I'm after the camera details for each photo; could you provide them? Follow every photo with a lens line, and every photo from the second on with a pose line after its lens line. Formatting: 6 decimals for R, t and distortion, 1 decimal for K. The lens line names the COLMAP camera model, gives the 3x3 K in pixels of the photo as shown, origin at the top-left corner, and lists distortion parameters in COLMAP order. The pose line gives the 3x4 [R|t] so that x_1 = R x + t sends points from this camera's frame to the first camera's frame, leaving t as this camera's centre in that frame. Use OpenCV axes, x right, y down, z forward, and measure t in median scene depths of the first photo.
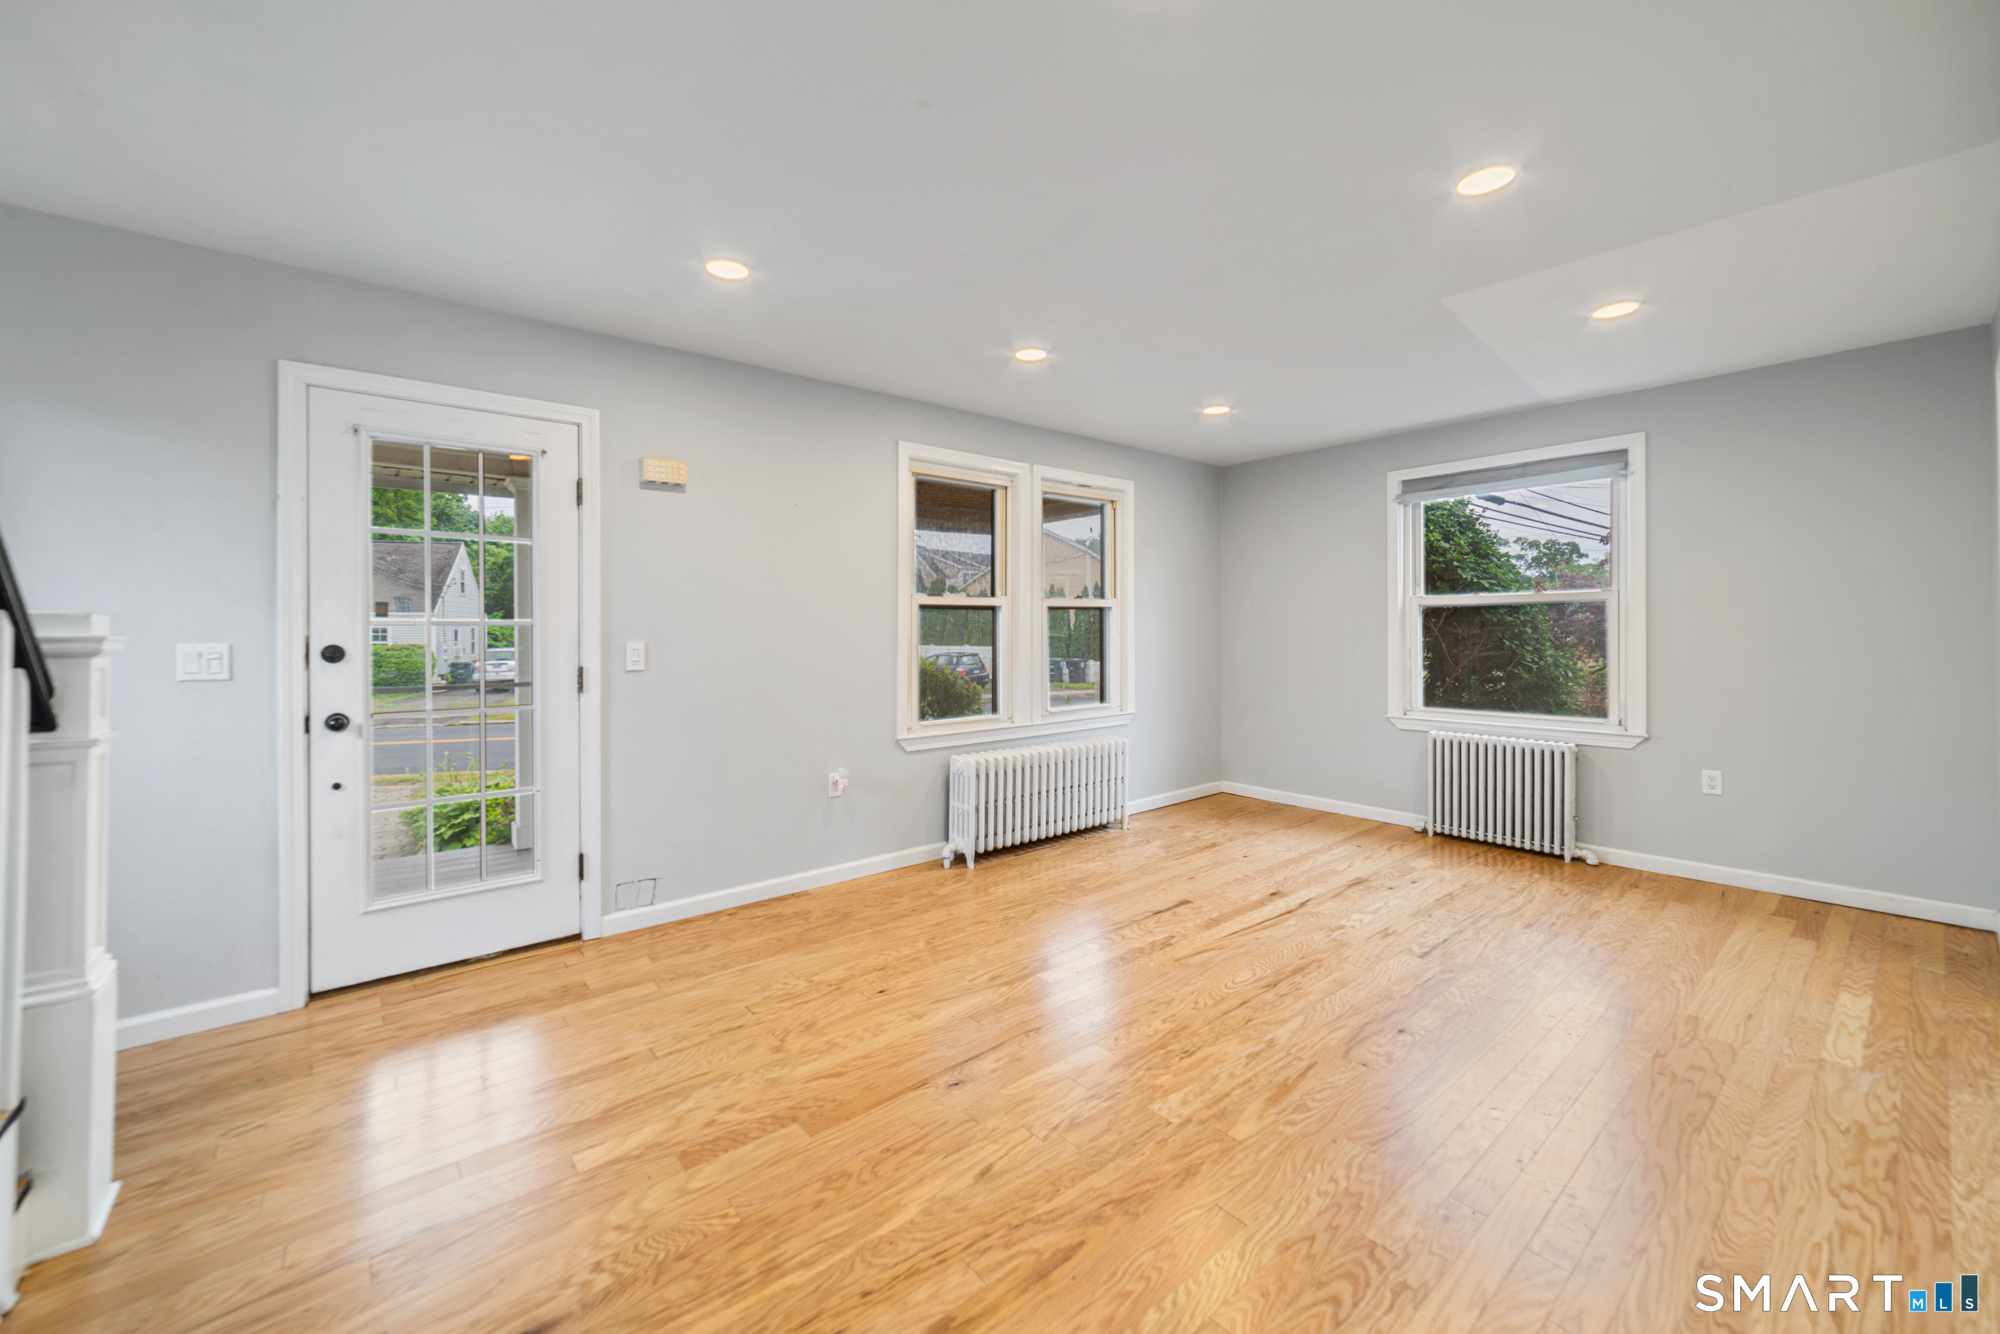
lens RADIAL K [[780.6, 0, 991.4], [0, 780.6, 631.2], [0, 0, 1]] dist [-0.001373, 0.000377]
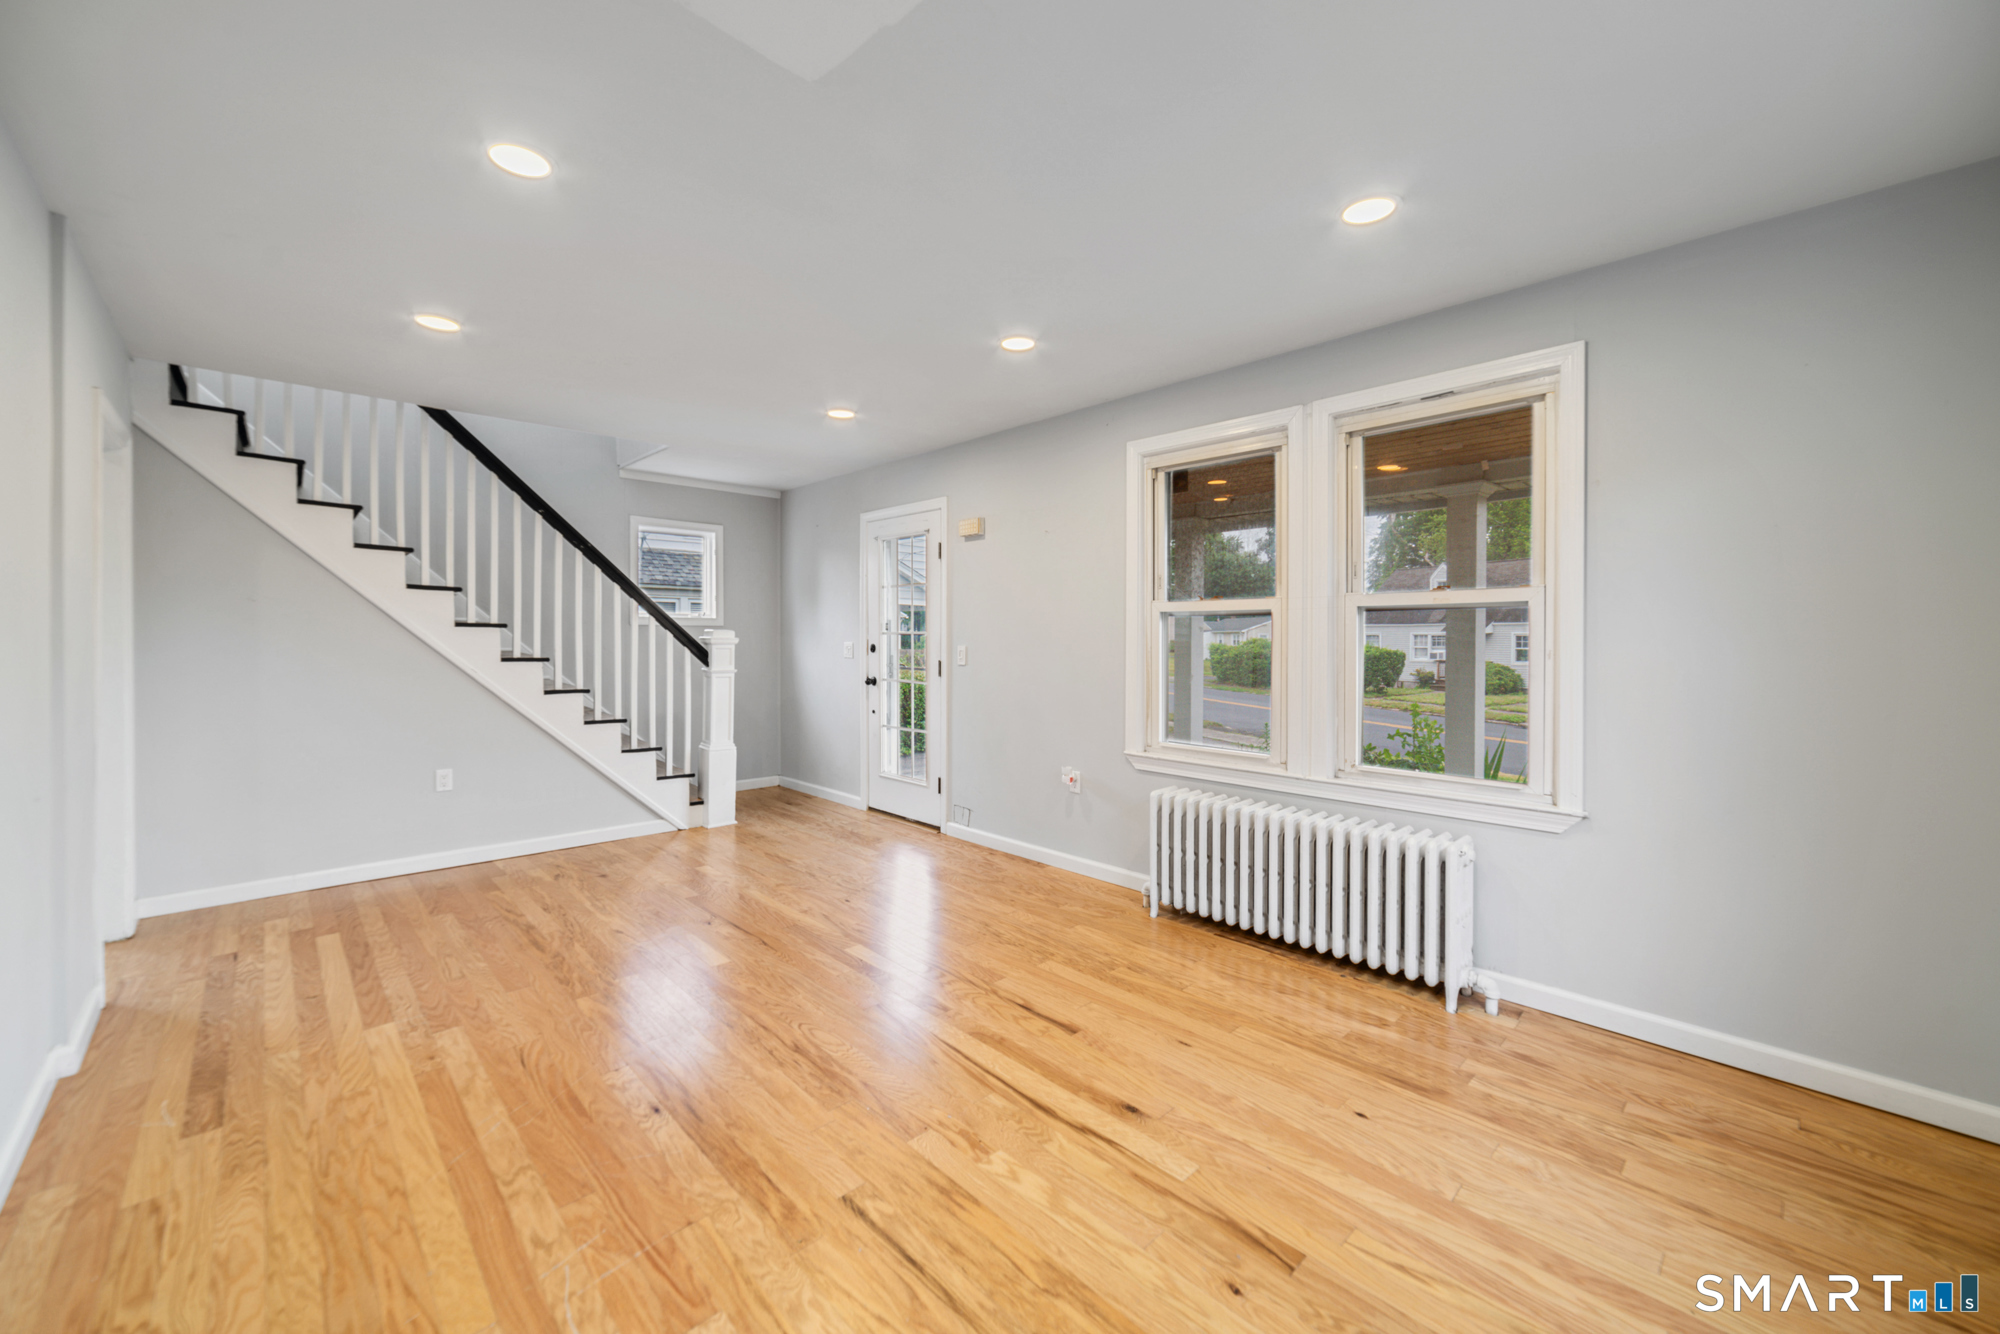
lens RADIAL K [[781.4, 0, 1002.5], [0, 781.4, 654.0], [0, 0, 1]] dist [-0.001769, -0.000245]
pose [[0.069161, 0.028440, -0.997200, 1.235086], [-0.007916, 0.999578, 0.027959, -0.015965], [0.997574, 0.005960, 0.069357, 1.165376]]
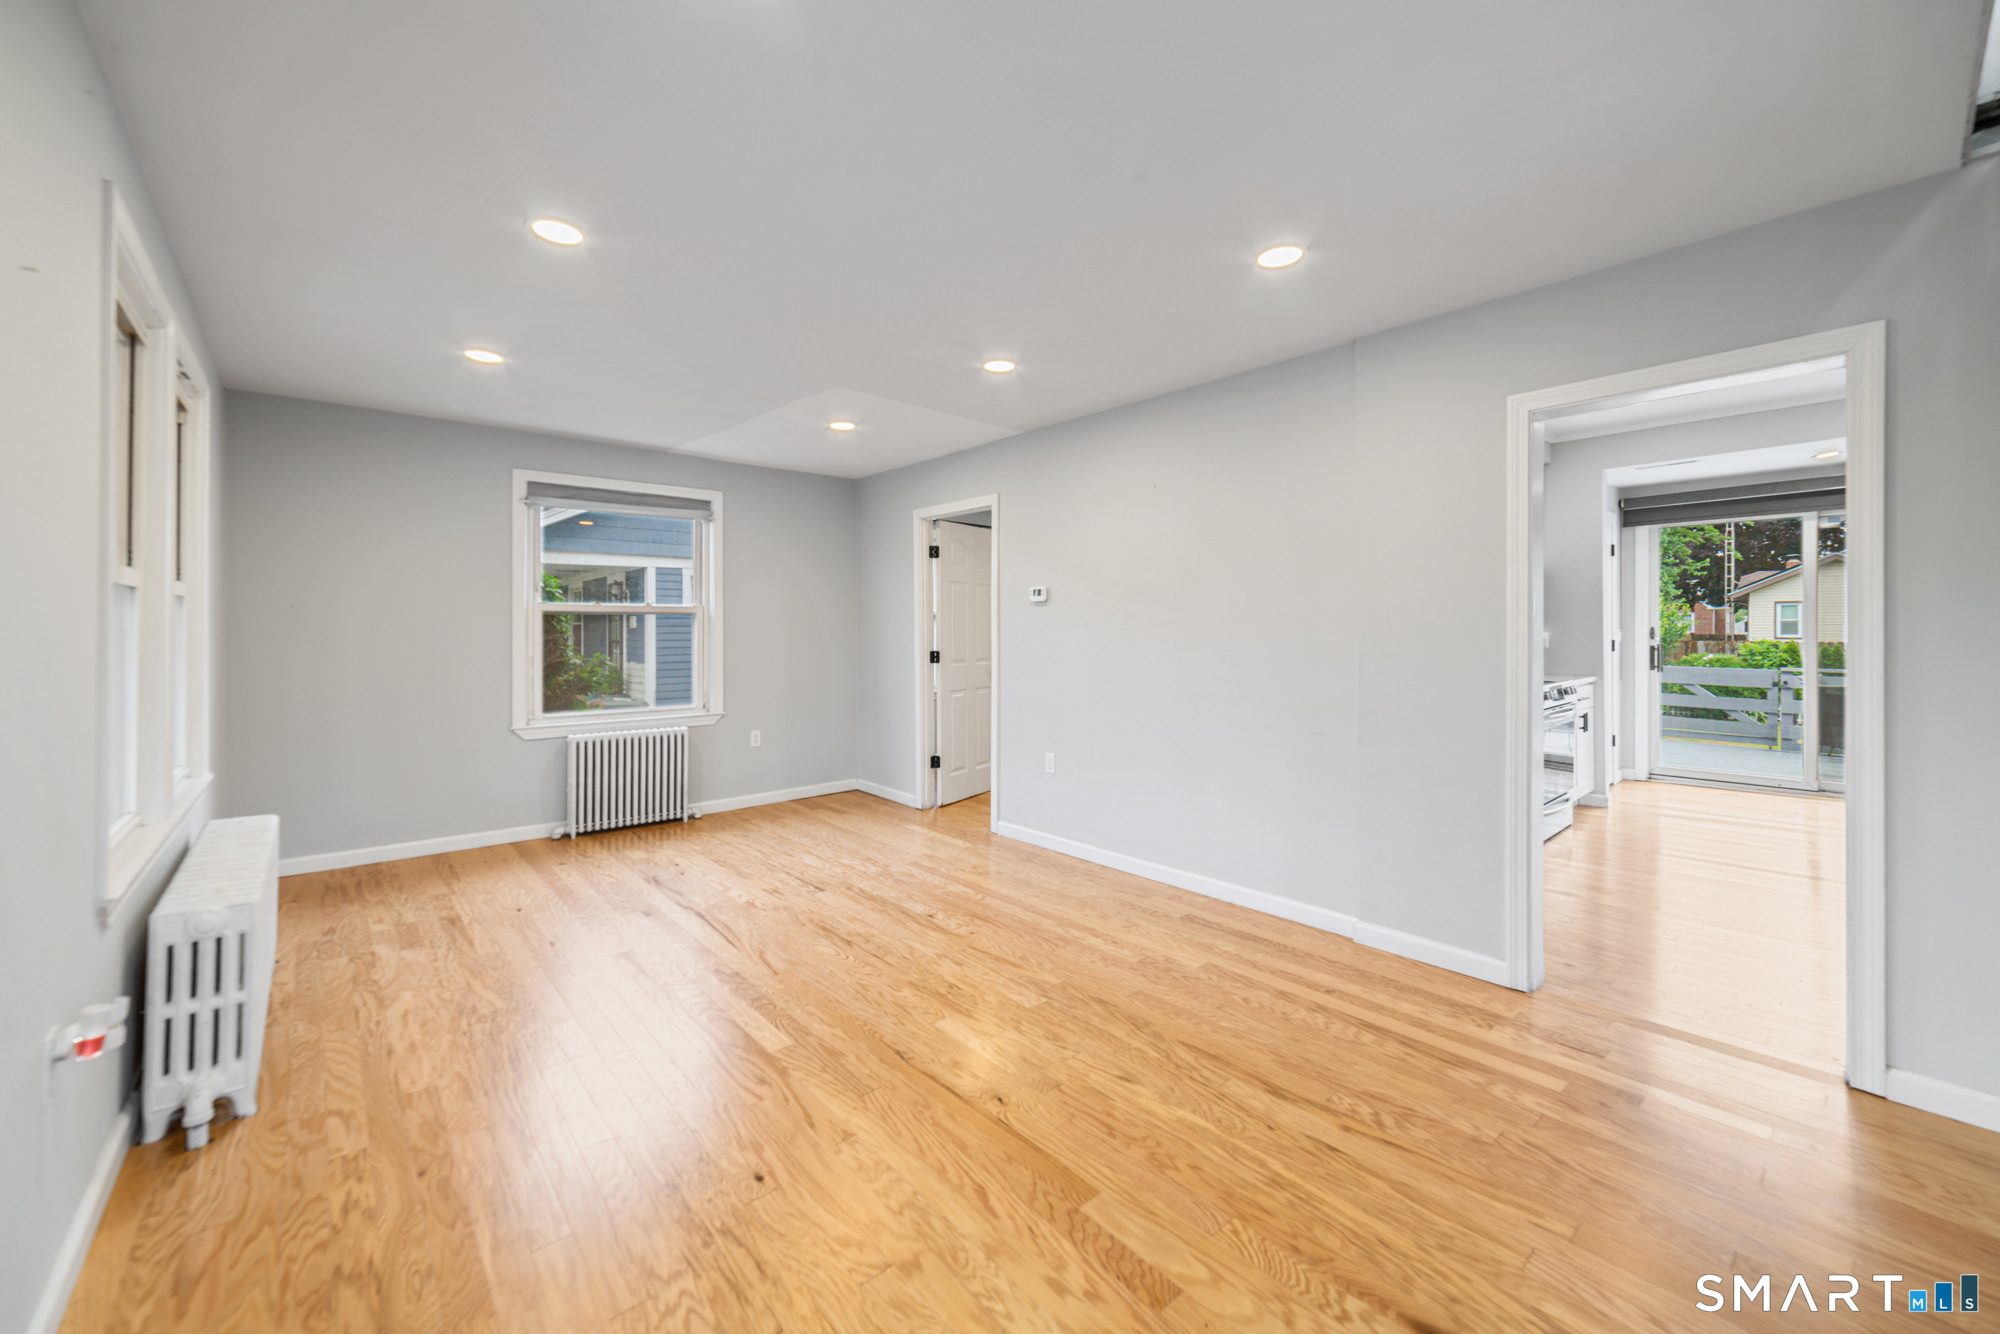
lens RADIAL K [[780.6, 0, 991.4], [0, 780.6, 631.2], [0, 0, 1]] dist [-0.001373, 0.000377]
pose [[-0.016127, 0.006513, 0.999849, -0.805750], [0.004205, 0.999970, -0.006446, 0.000173], [-0.999861, 0.004100, -0.016153, 0.803940]]
